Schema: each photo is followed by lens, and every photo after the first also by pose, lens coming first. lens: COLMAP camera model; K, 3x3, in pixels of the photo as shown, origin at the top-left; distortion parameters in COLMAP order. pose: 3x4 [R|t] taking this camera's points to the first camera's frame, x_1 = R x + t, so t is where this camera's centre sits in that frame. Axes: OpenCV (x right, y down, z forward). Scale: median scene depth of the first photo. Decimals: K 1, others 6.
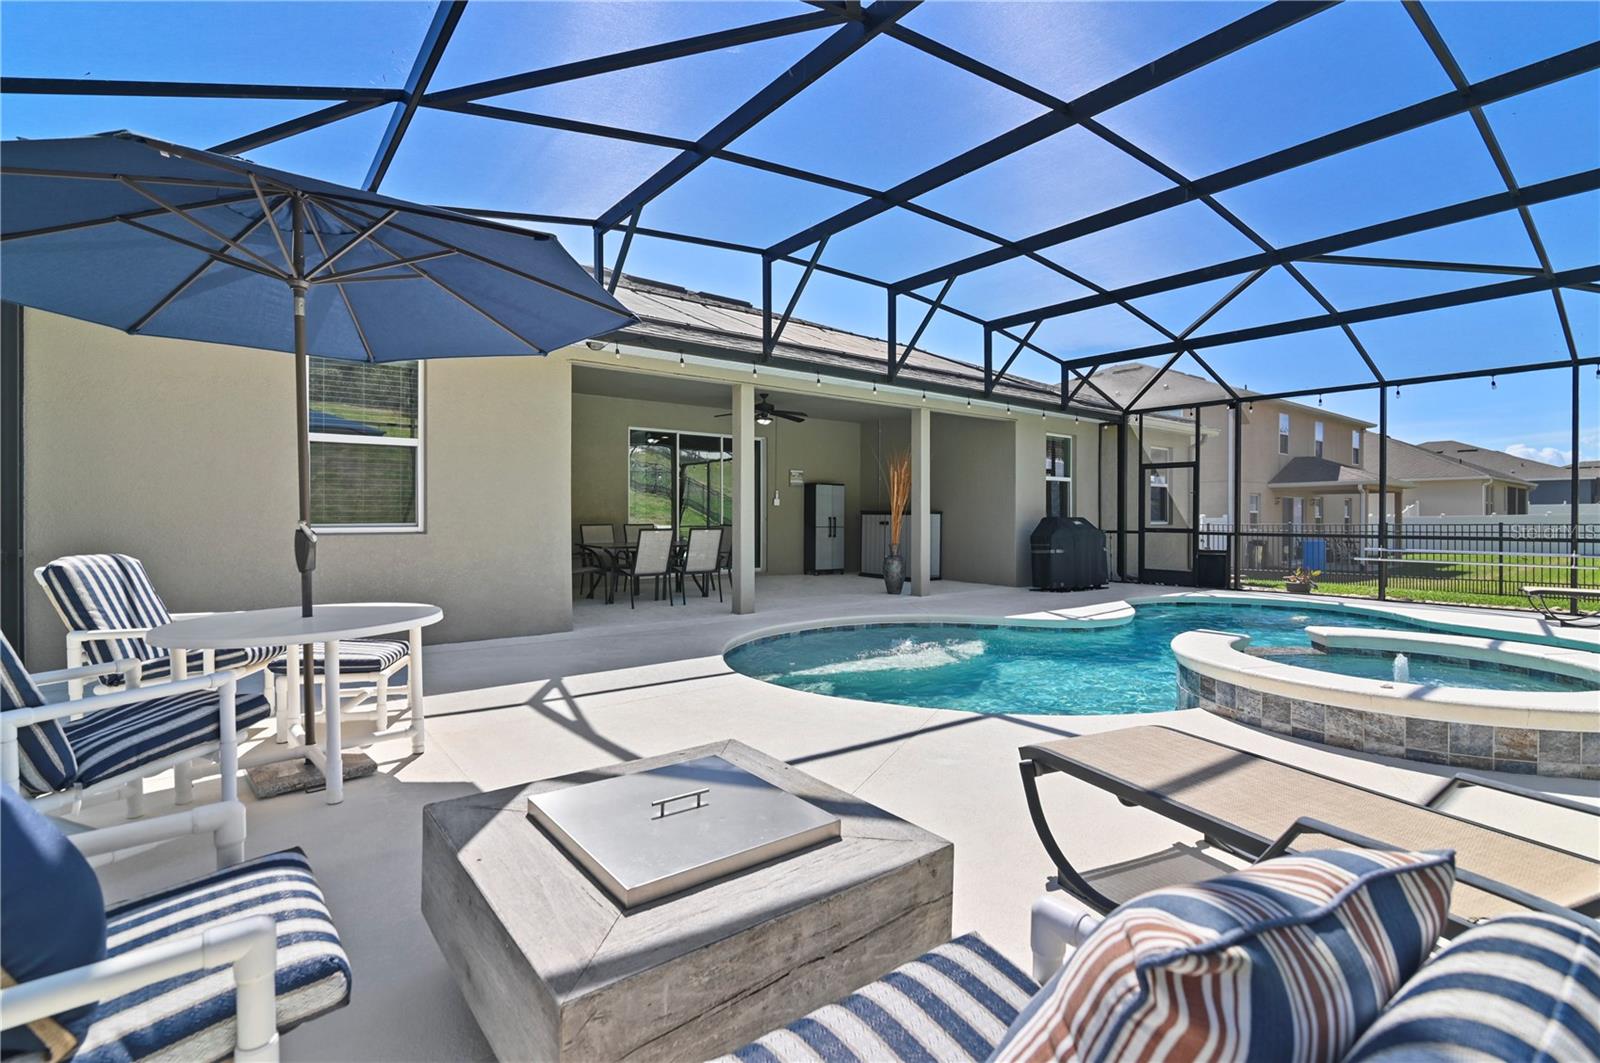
lens RADIAL K [[747.1, 0, 801.7], [0, 747.1, 521.5], [0, 0, 1]] dist [0.001454, -0.000740]
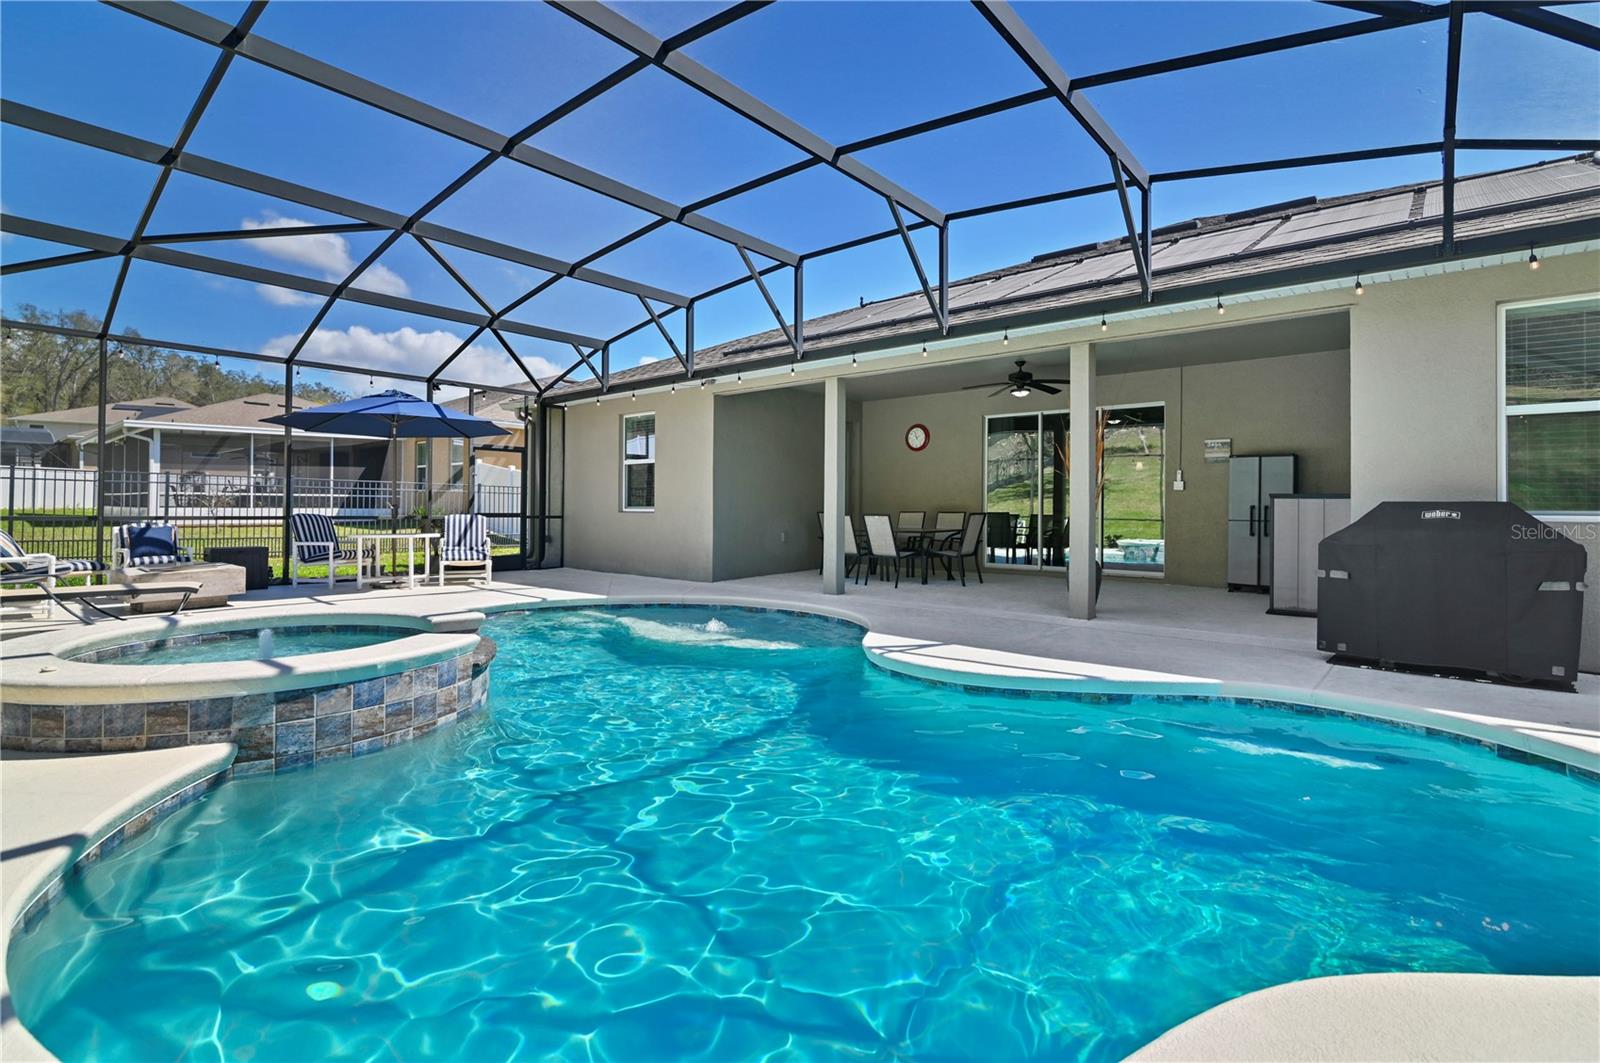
lens RADIAL K [[747.1, 0, 776.6], [0, 747.1, 503.1], [0, 0, 1]] dist [0.001454, -0.000740]
pose [[0.174304, -0.008654, -0.984654, 0.841314], [-0.011509, 0.999875, -0.010825, 0.005730], [0.984625, 0.013220, 0.174182, 0.647174]]
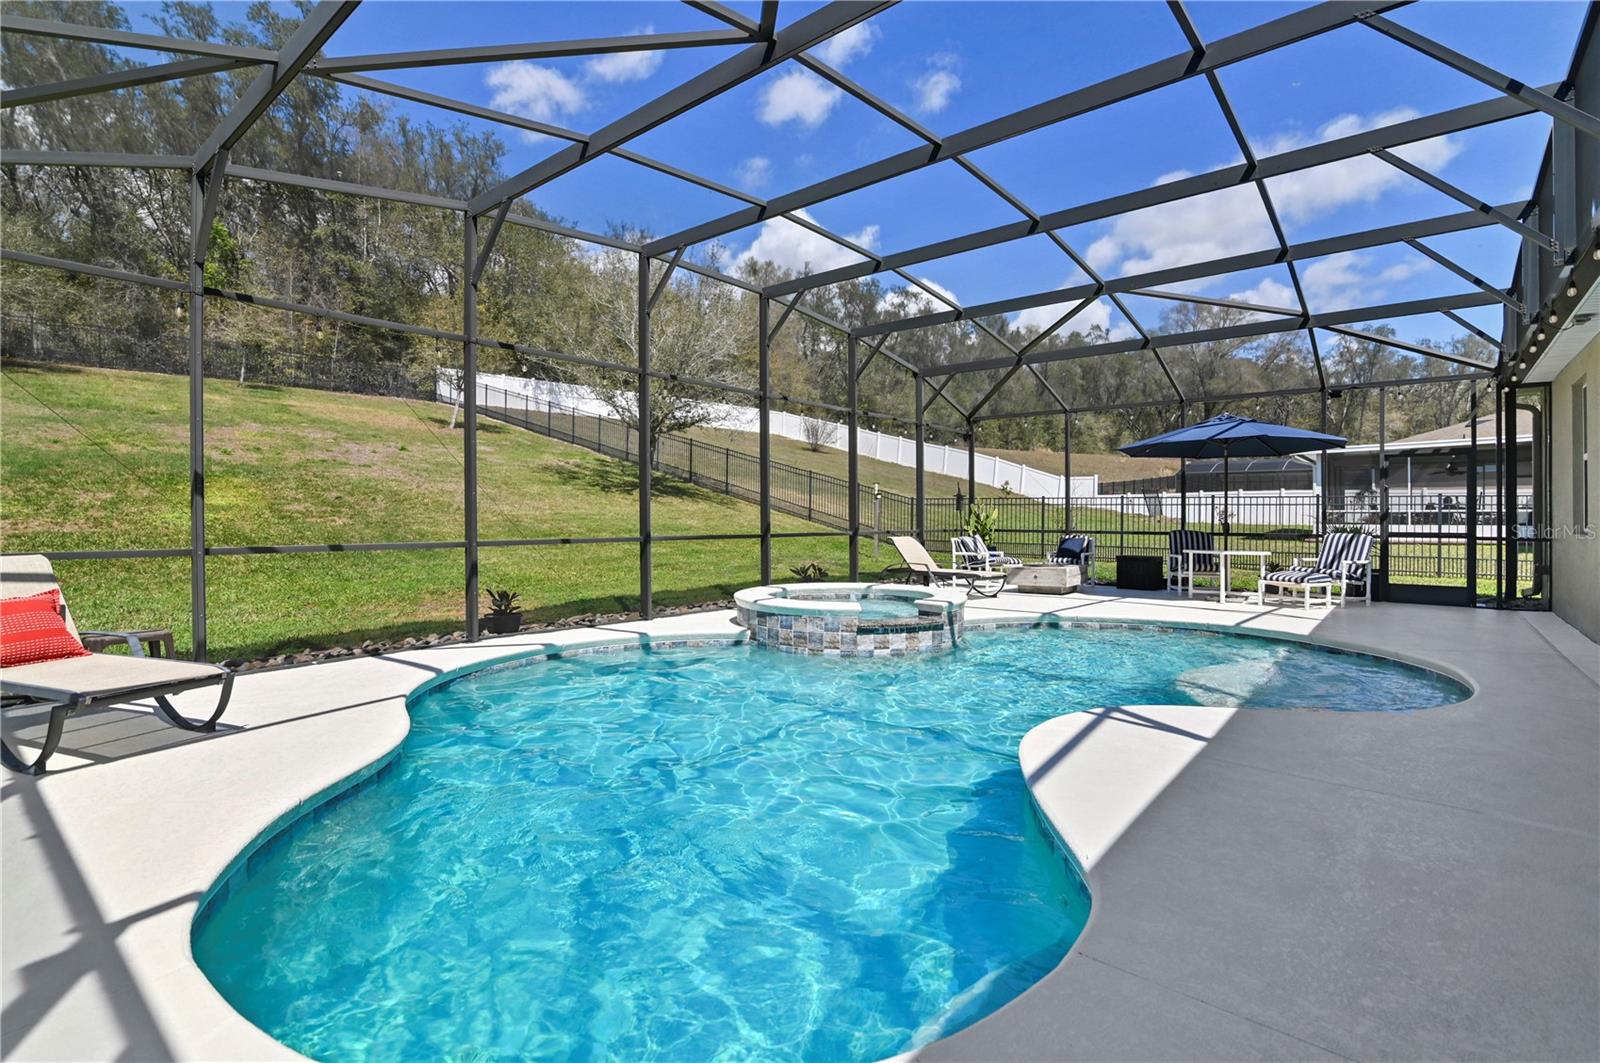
lens RADIAL K [[747.1, 0, 809.5], [0, 747.1, 524.9], [0, 0, 1]] dist [0.001454, -0.000740]
pose [[-0.976763, -0.004434, -0.214276, 0.568482], [-0.007801, 0.999859, 0.014869, -0.004121], [0.214180, 0.016195, -0.976660, 1.209932]]
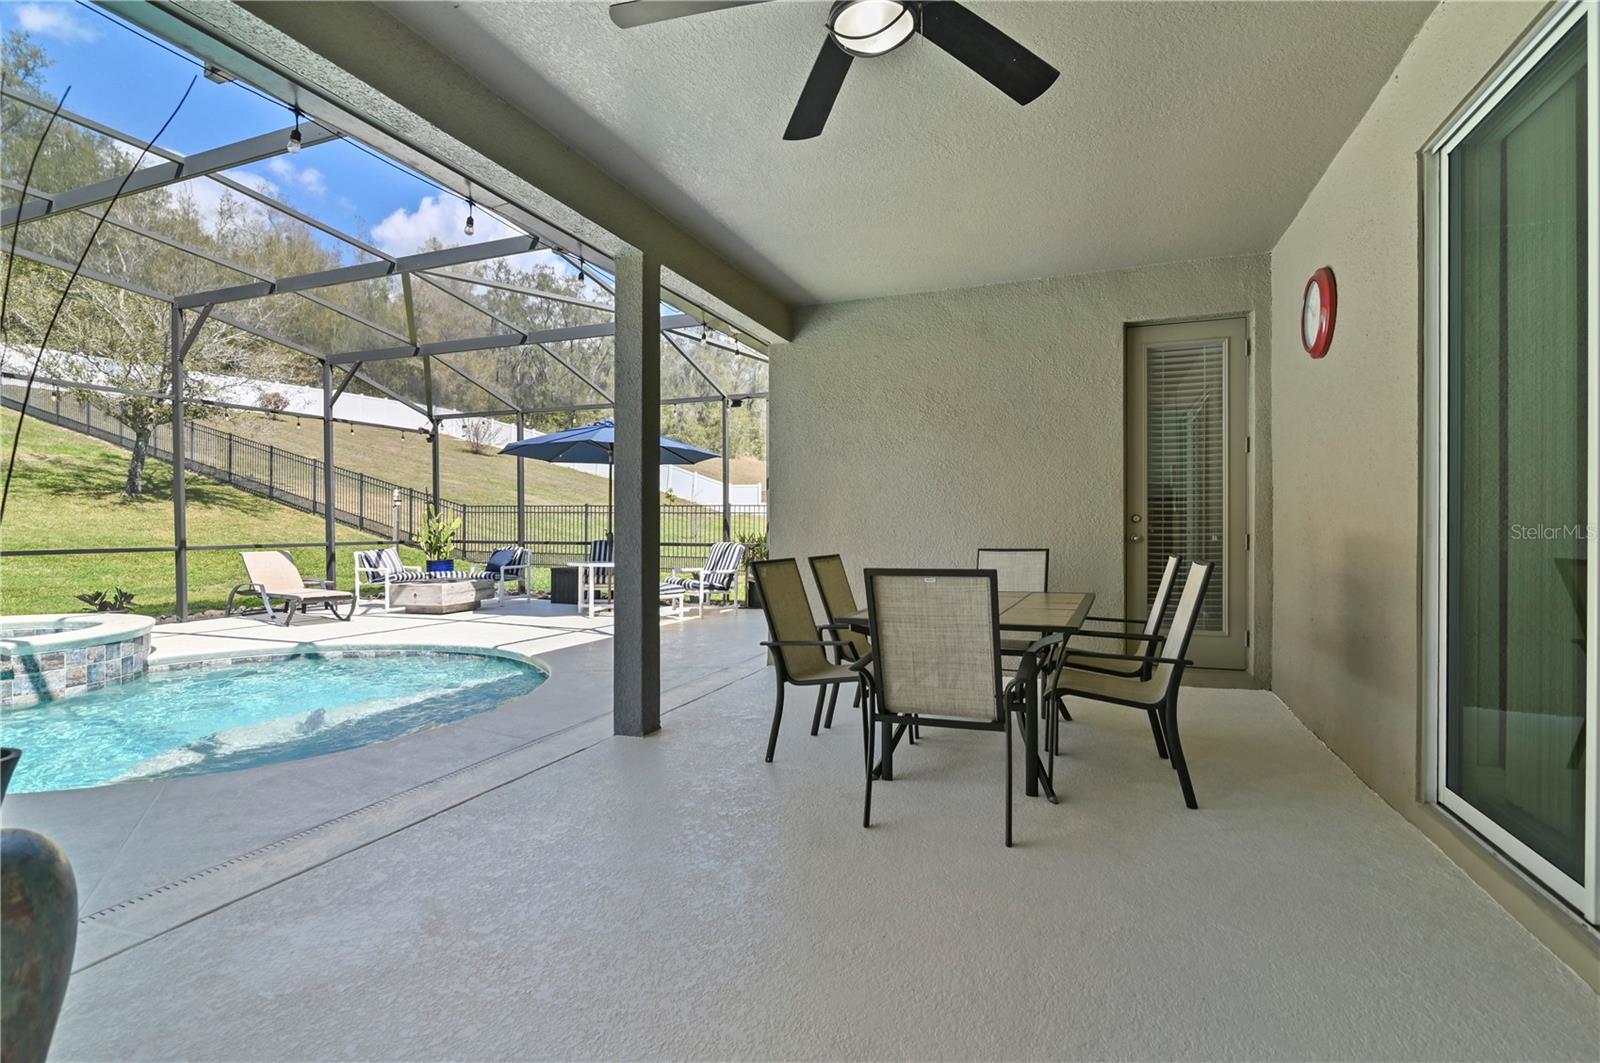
lens RADIAL K [[747.1, 0, 800.2], [0, 747.1, 530.3], [0, 0, 1]] dist [0.001454, -0.000740]
pose [[-0.860385, 0.001195, -0.509644, 0.074326], [-0.005051, 0.999928, 0.010873, -0.010972], [0.509620, 0.011930, -0.860317, 1.296629]]
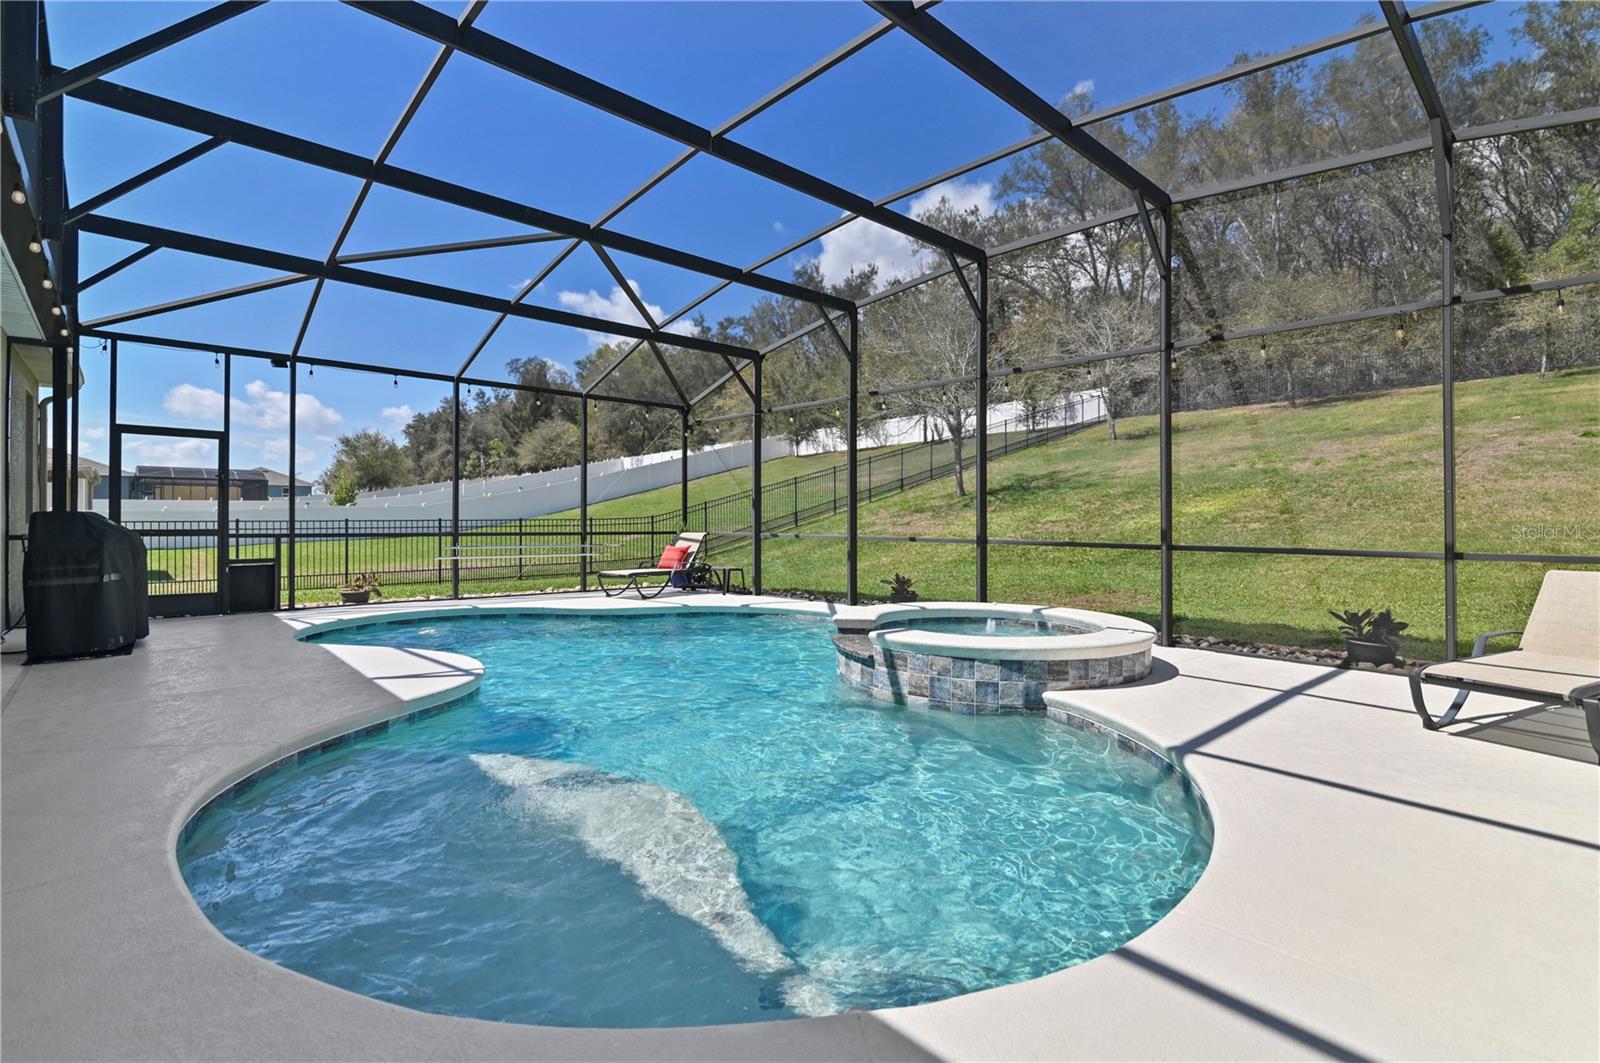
lens RADIAL K [[747.1, 0, 798.9], [0, 747.1, 518.8], [0, 0, 1]] dist [0.001454, -0.000740]
pose [[-0.070741, -0.002513, 0.997492, -0.235732], [-0.000639, 0.999997, 0.002474, -0.002977], [-0.997495, -0.000462, -0.070742, 0.634048]]
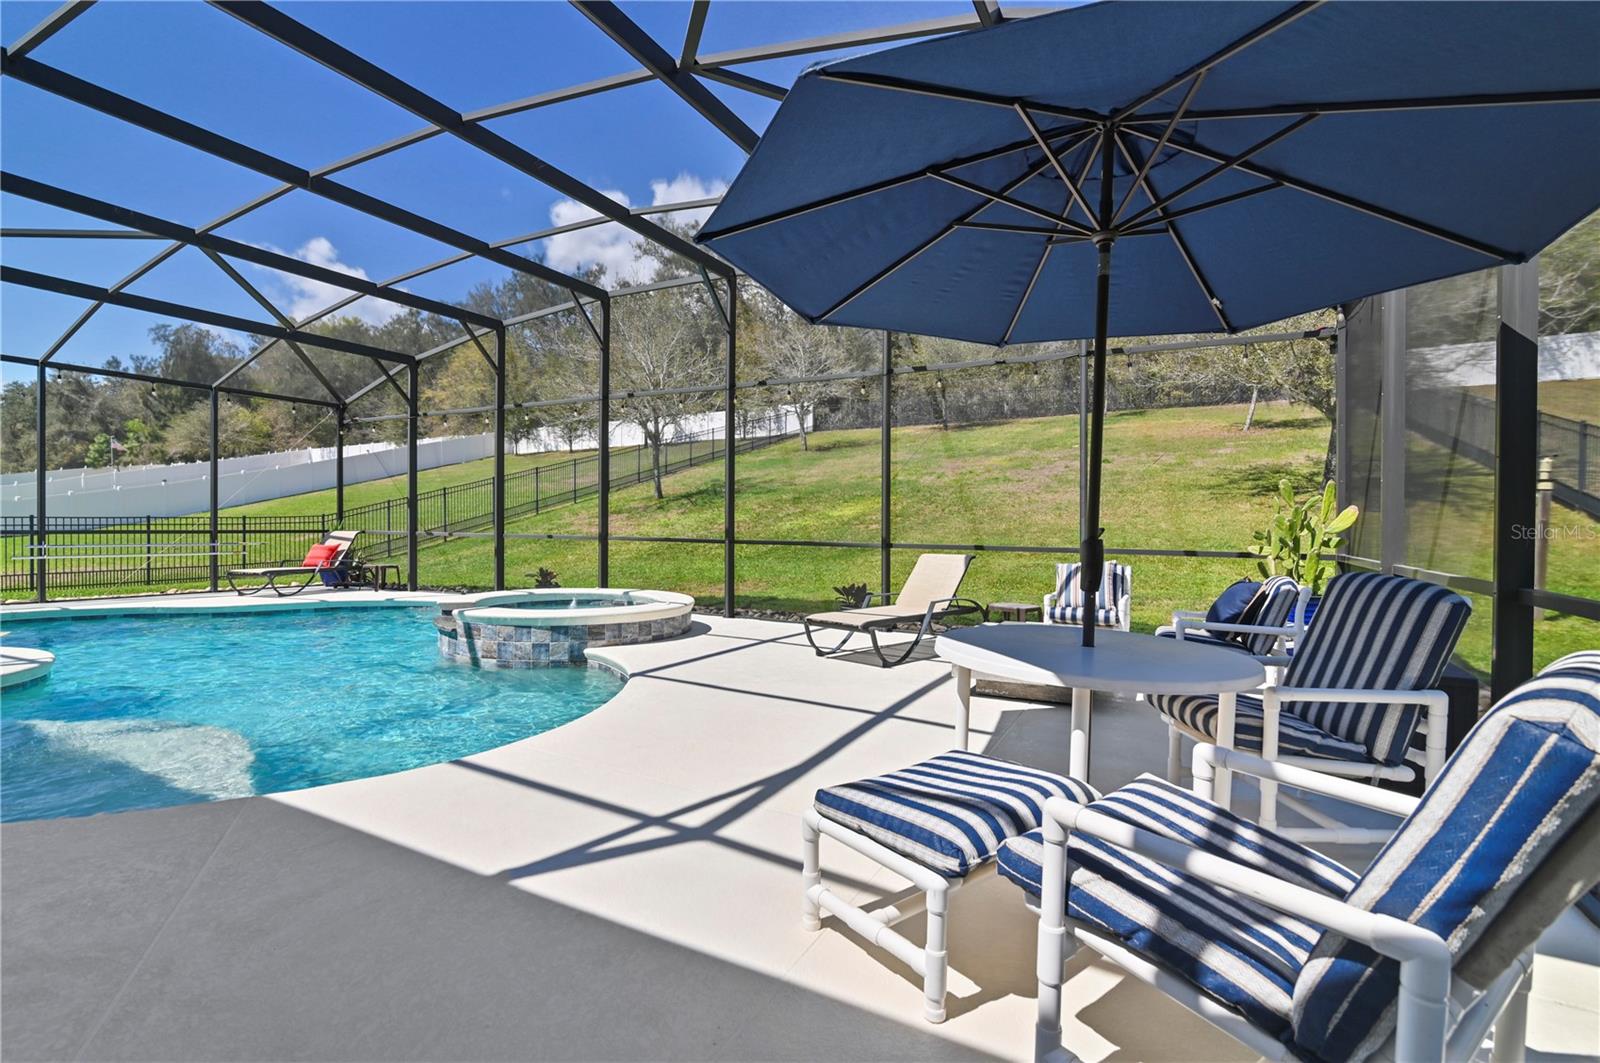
lens RADIAL K [[747.1, 0, 800.1], [0, 747.1, 533.6], [0, 0, 1]] dist [0.001454, -0.000740]
pose [[-0.396507, -0.020538, 0.917802, -0.425911], [-0.007915, 0.999789, 0.018953, -0.002526], [-0.917998, 0.000250, -0.396586, 0.526981]]
